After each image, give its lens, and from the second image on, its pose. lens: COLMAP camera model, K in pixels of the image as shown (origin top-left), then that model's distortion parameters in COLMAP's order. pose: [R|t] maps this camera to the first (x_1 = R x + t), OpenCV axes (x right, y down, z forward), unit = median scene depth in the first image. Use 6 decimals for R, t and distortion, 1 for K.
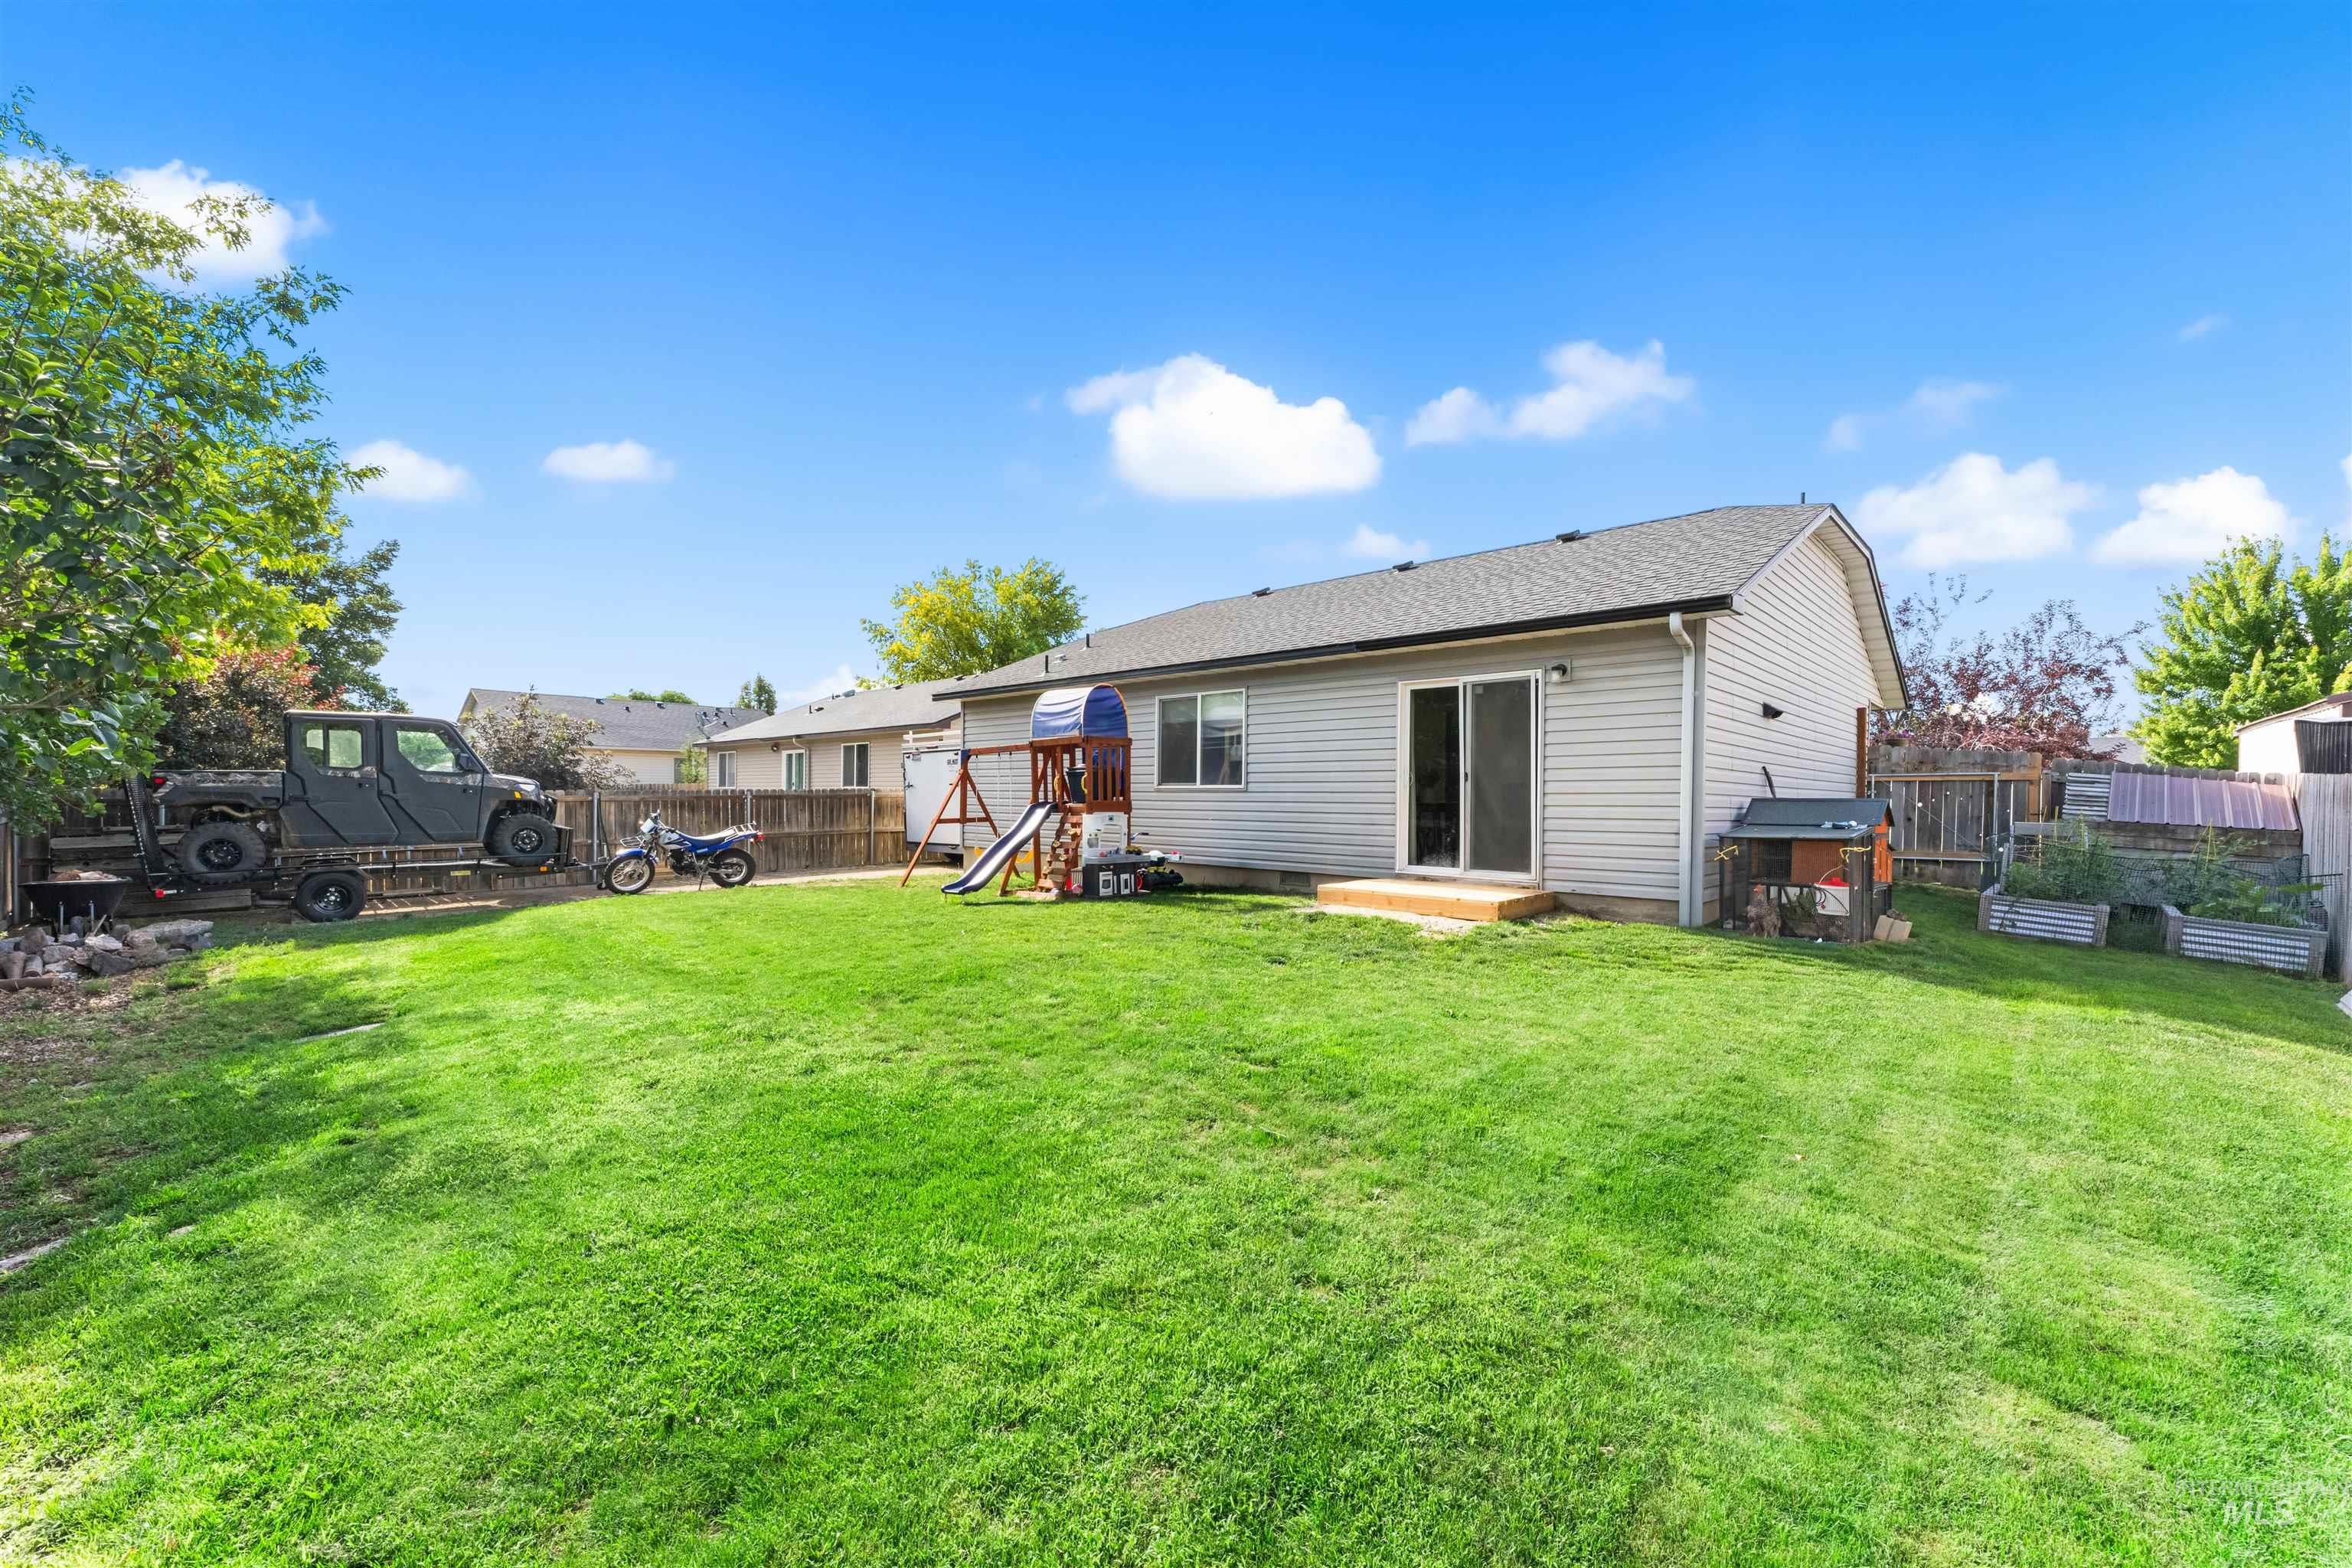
lens RADIAL K [[941.6, 0, 1137.7], [0, 941.6, 821.0], [0, 0, 1]] dist [0.009375, -0.001605]
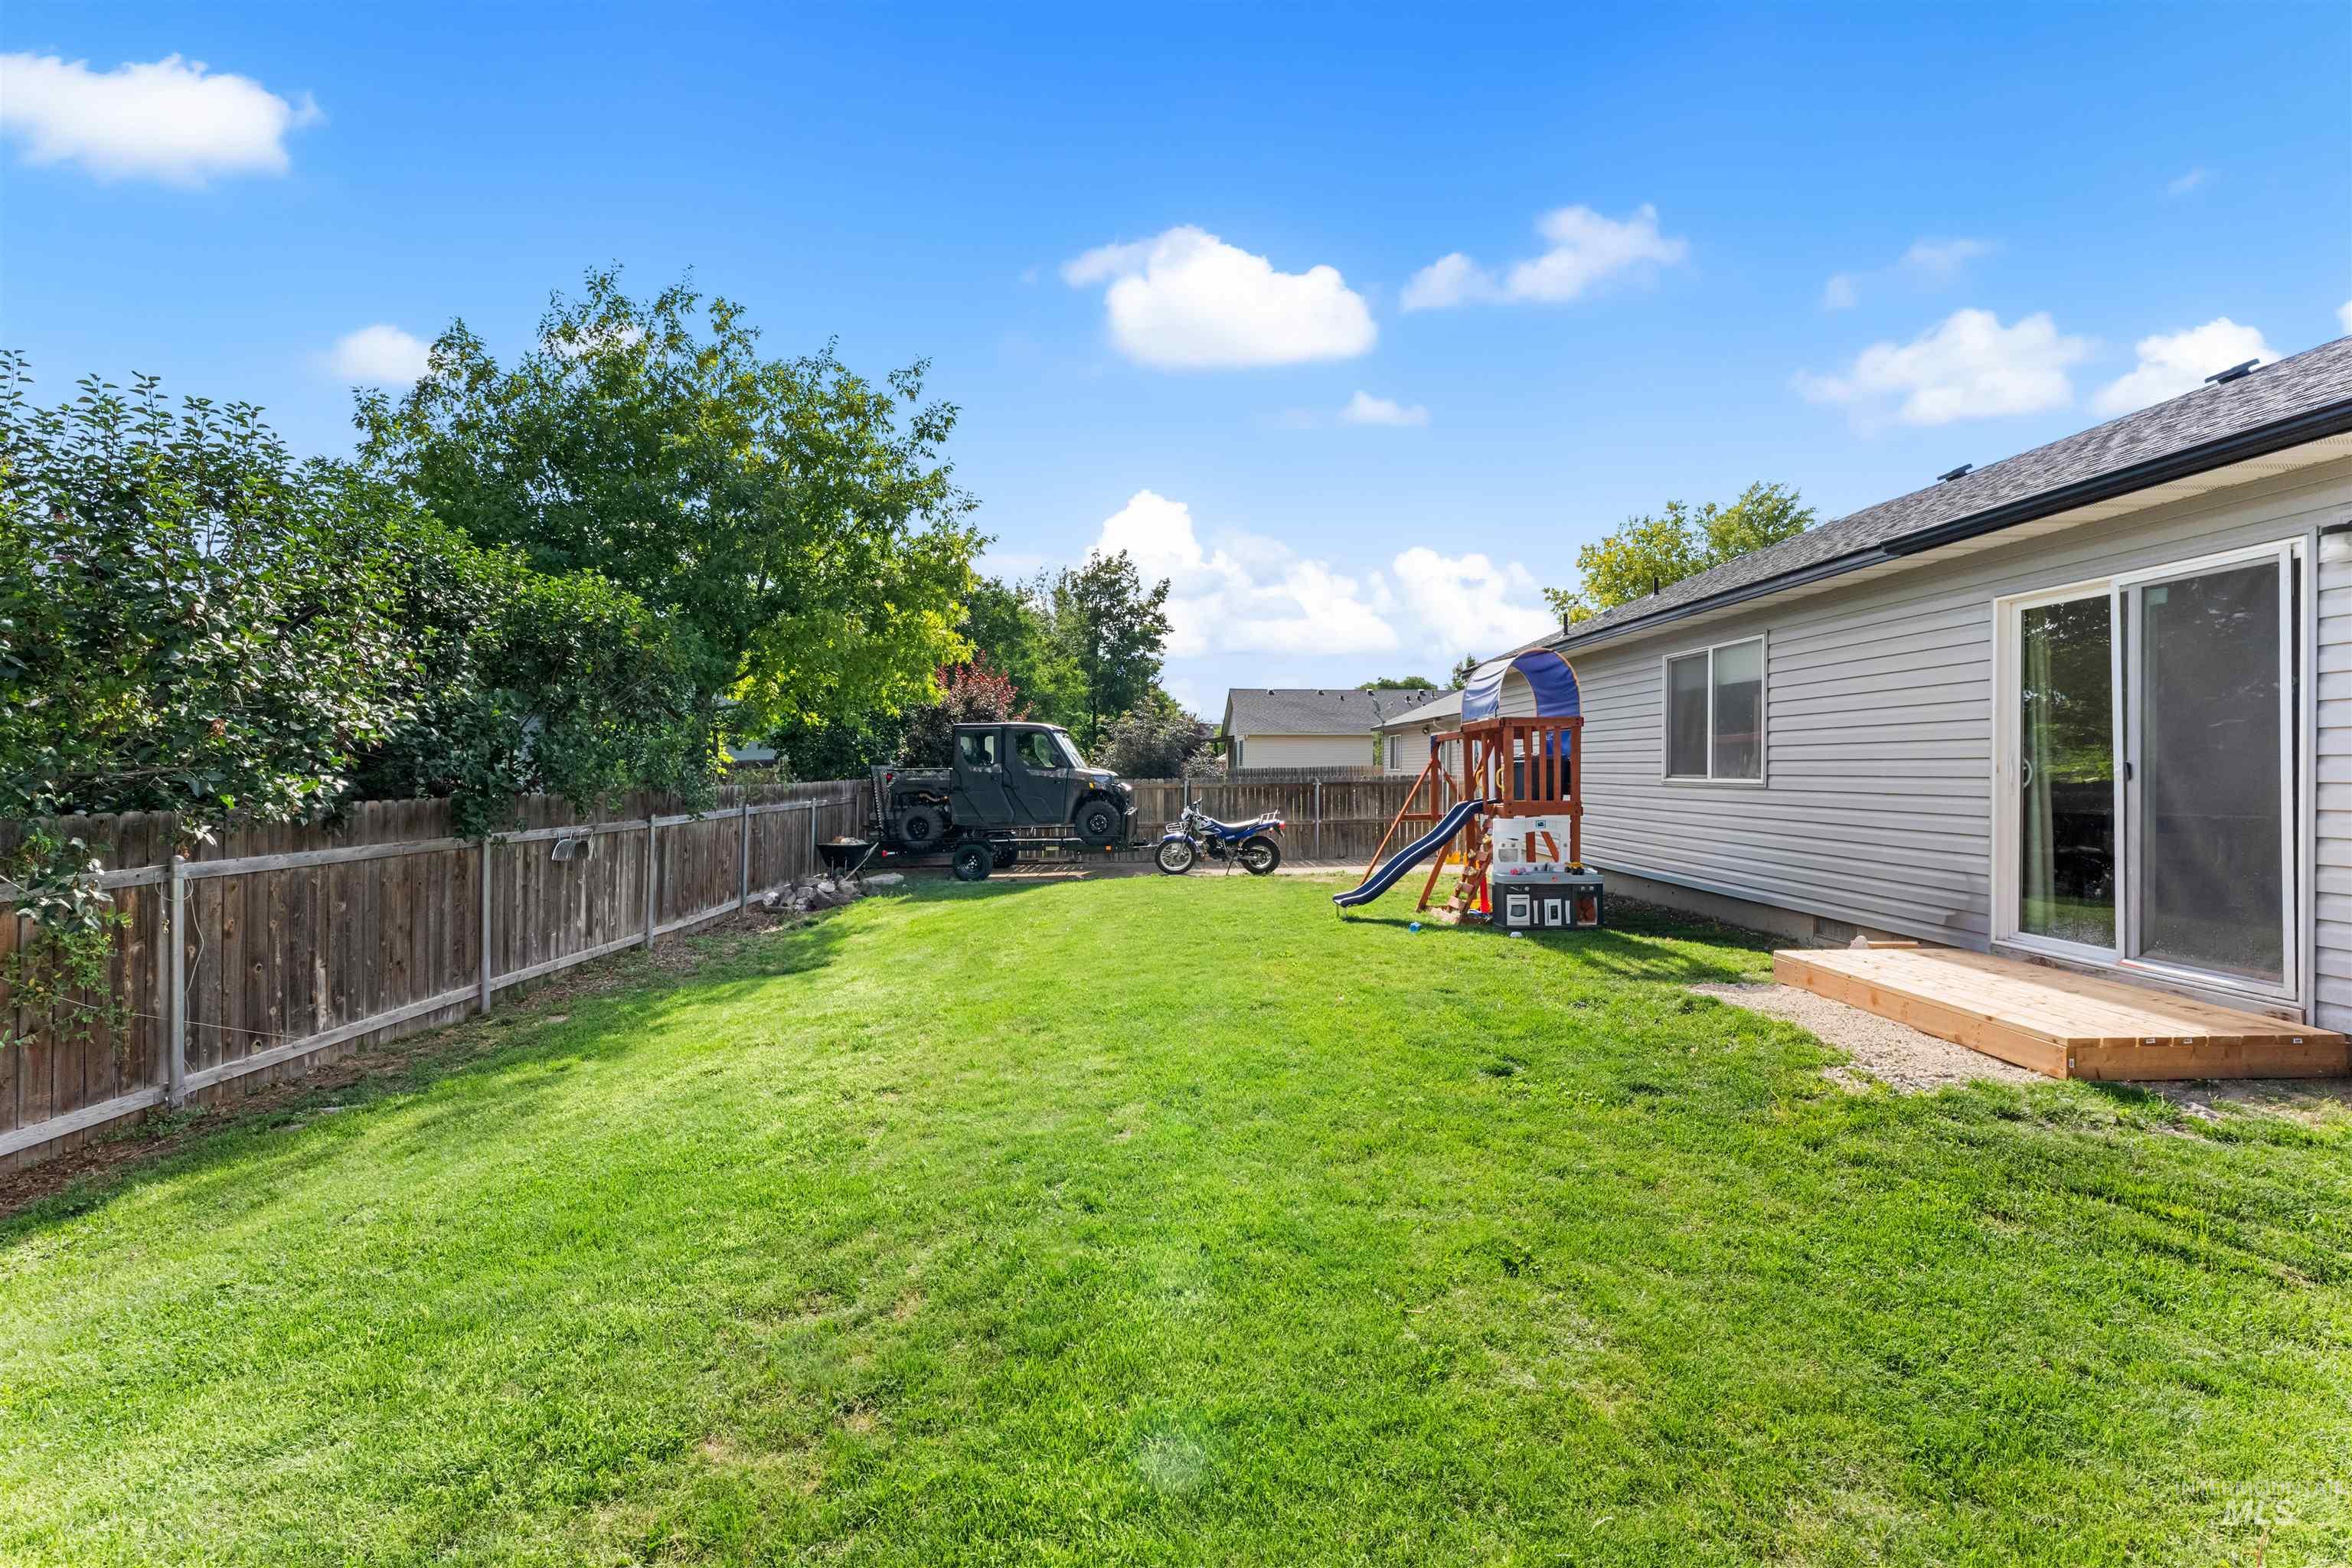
lens RADIAL K [[941.6, 0, 1175.8], [0, 941.6, 769.7], [0, 0, 1]] dist [0.009375, -0.001605]
pose [[0.729186, -0.005596, -0.684292, 0.271849], [-0.013739, 0.999645, -0.022815, -0.024626], [0.684177, 0.026038, 0.728851, 0.236395]]
